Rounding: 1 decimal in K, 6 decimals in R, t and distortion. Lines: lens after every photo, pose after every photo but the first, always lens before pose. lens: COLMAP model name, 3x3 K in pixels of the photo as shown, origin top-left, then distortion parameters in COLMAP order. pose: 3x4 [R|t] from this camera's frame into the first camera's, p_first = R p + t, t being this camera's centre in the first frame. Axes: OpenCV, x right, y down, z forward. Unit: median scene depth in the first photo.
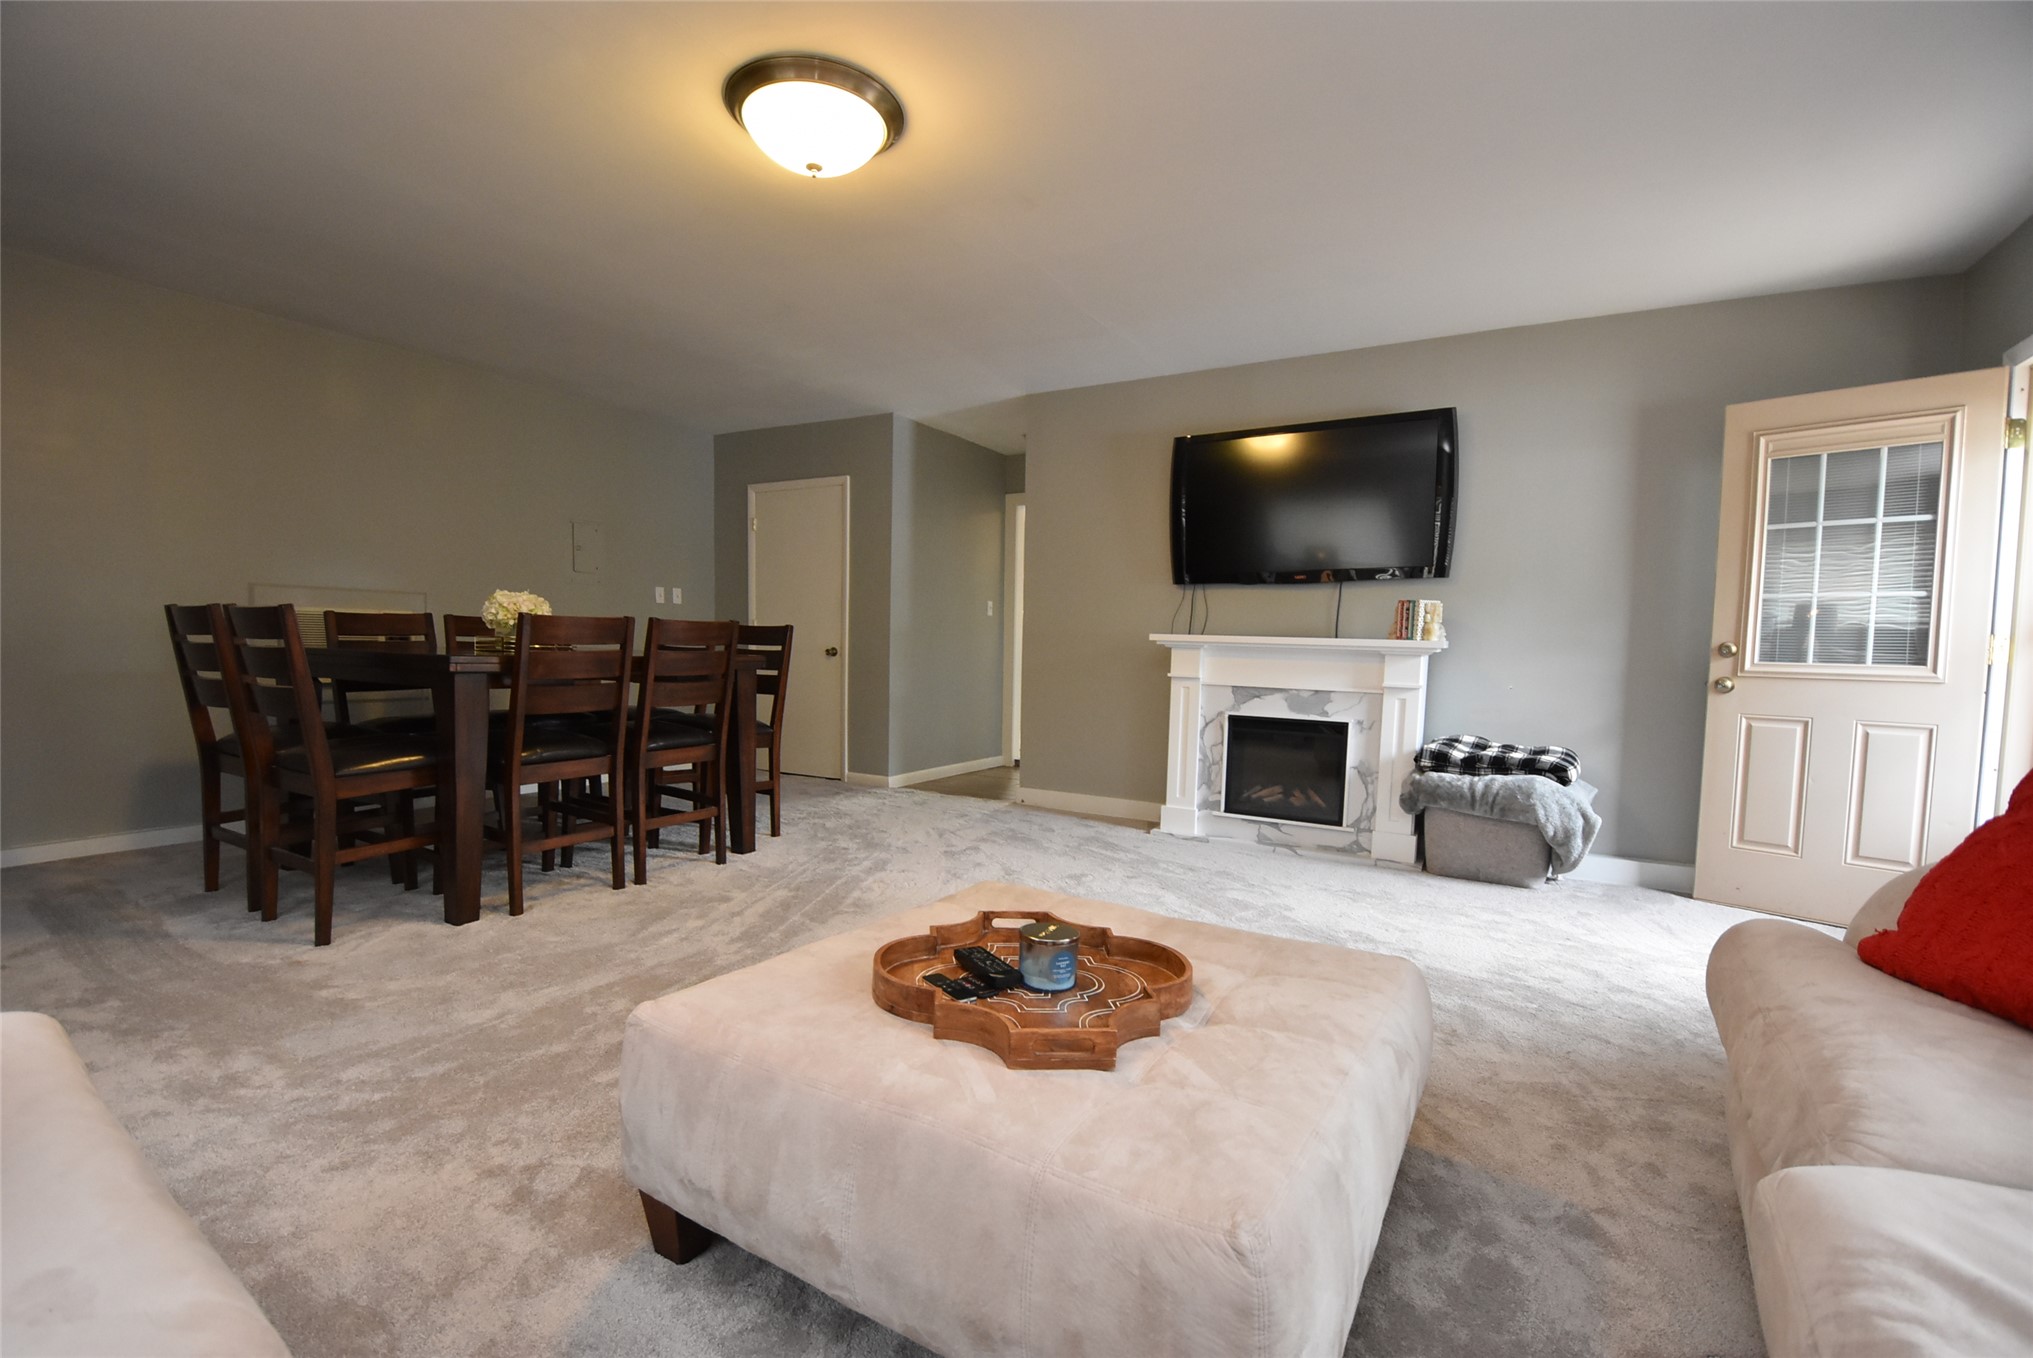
lens RADIAL K [[888.5, 0, 1025.2], [0, 888.5, 677.6], [0, 0, 1]] dist [0.016015, 0.000069]
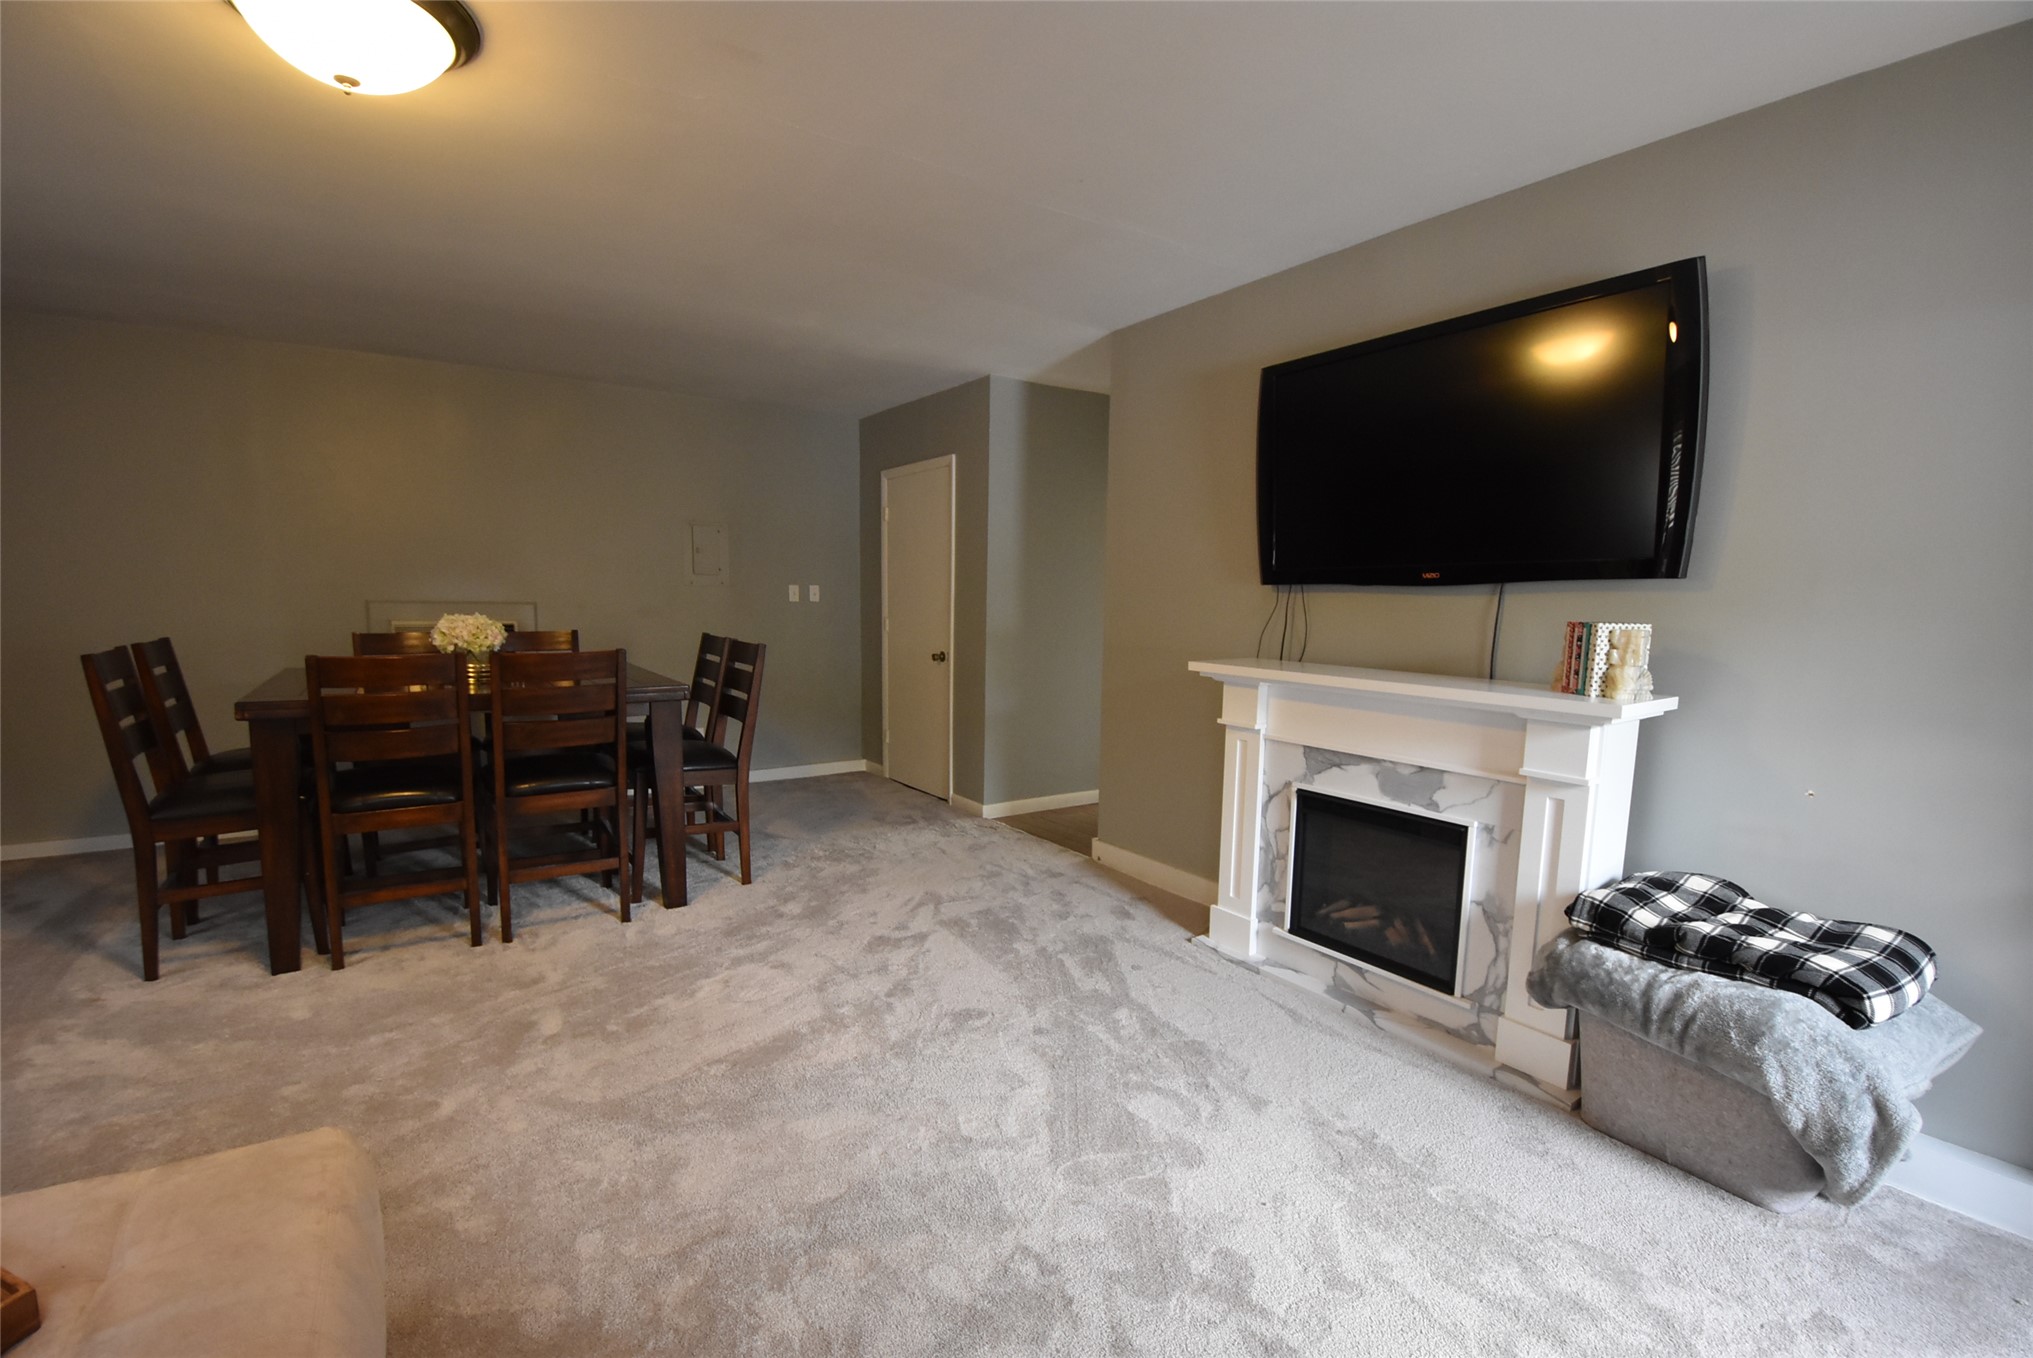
lens RADIAL K [[903.4, 0, 1016.5], [0, 903.4, 679.0], [0, 0, 1]] dist [0.018676, -0.020775]
pose [[0.897646, 0.033228, -0.439462, 0.358643], [-0.014317, 0.998826, 0.046278, -0.072057], [0.440484, -0.035249, 0.897068, 0.331710]]
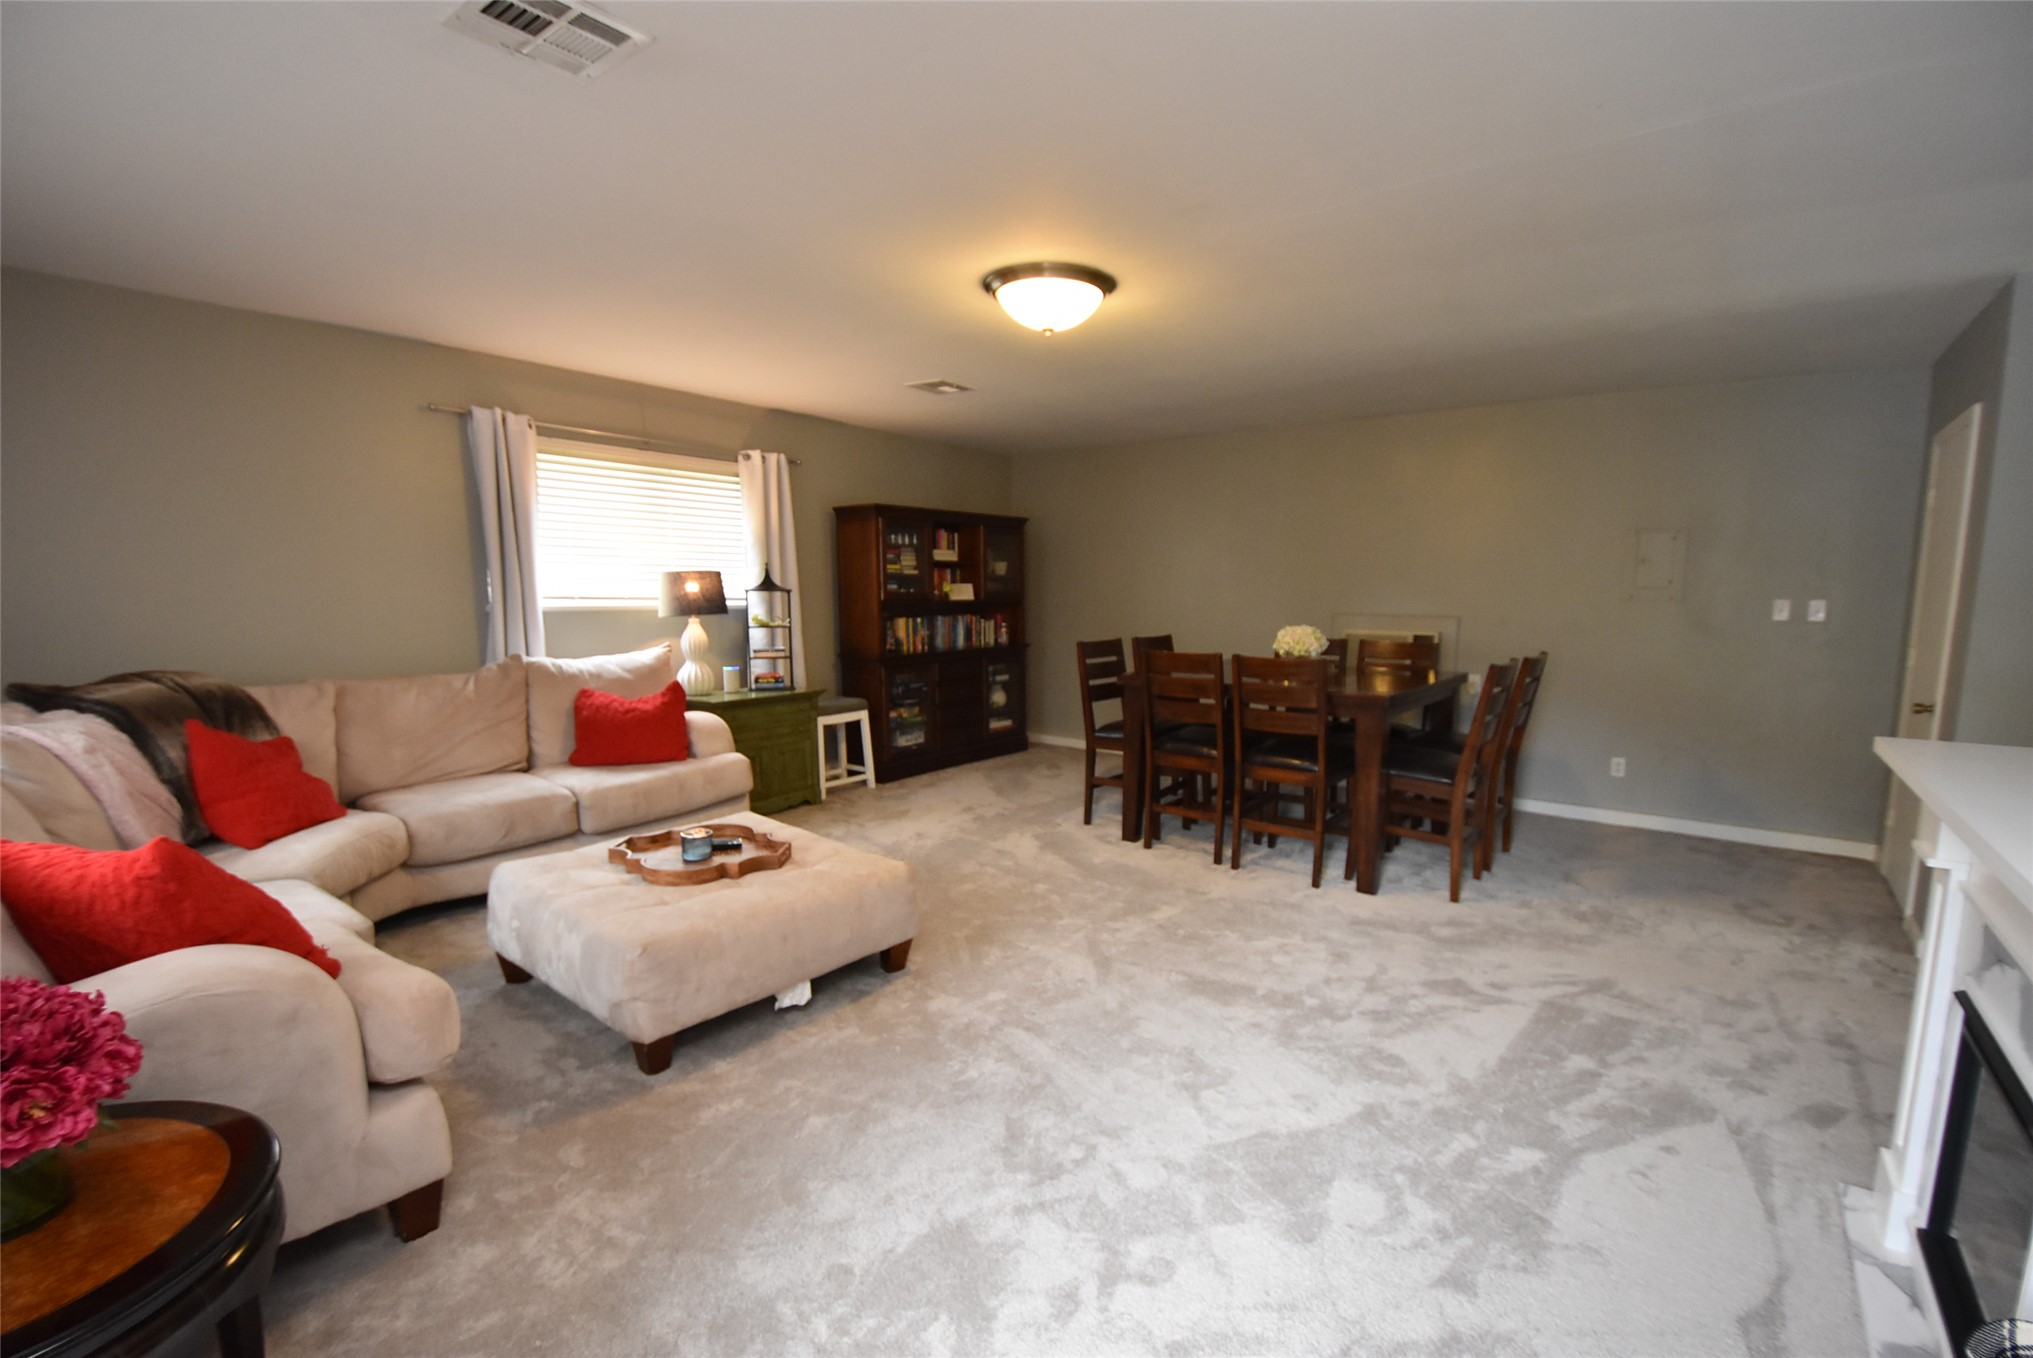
lens RADIAL K [[905.8, 0, 1009.6], [0, 905.8, 707.5], [0, 0, 1]] dist [0.010498, -0.021782]
pose [[-0.163323, 0.109559, -0.980470, 0.678100], [-0.052070, 0.991472, 0.119462, -0.101755], [0.985198, 0.070564, -0.156226, 0.715026]]
